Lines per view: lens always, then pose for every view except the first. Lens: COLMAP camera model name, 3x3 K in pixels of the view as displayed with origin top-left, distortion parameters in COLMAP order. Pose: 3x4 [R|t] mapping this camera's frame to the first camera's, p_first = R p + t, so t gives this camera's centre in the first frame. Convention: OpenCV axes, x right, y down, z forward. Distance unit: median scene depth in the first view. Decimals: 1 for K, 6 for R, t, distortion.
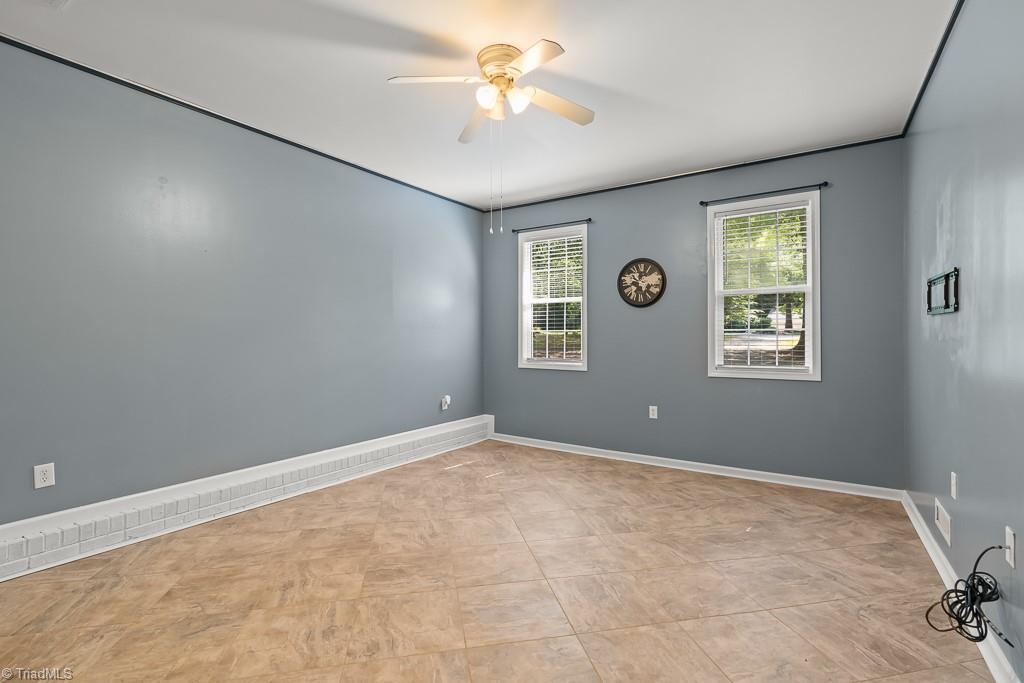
lens RADIAL K [[467.4, 0, 513.5], [0, 467.4, 340.9], [0, 0, 1]] dist [-0.004755, -0.000278]
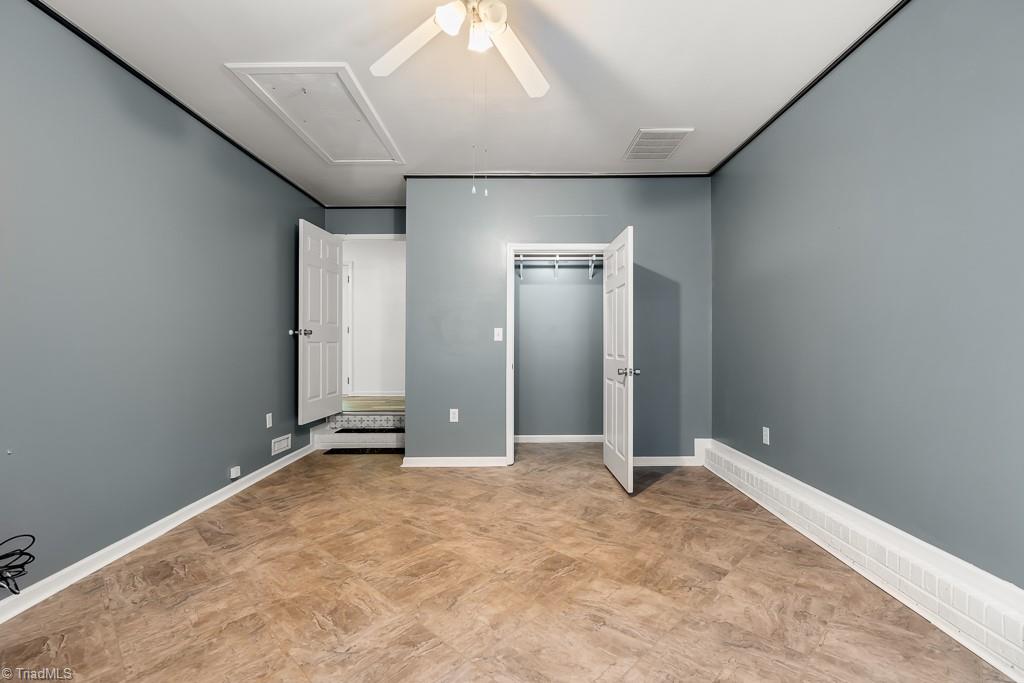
lens RADIAL K [[467.4, 0, 514.6], [0, 467.4, 341.4], [0, 0, 1]] dist [-0.004755, -0.000278]
pose [[-0.839832, 0.004403, -0.542829, 0.361599], [0.003526, 0.999990, 0.002655, 0.010398], [0.542835, 0.000316, -0.839839, 1.828980]]
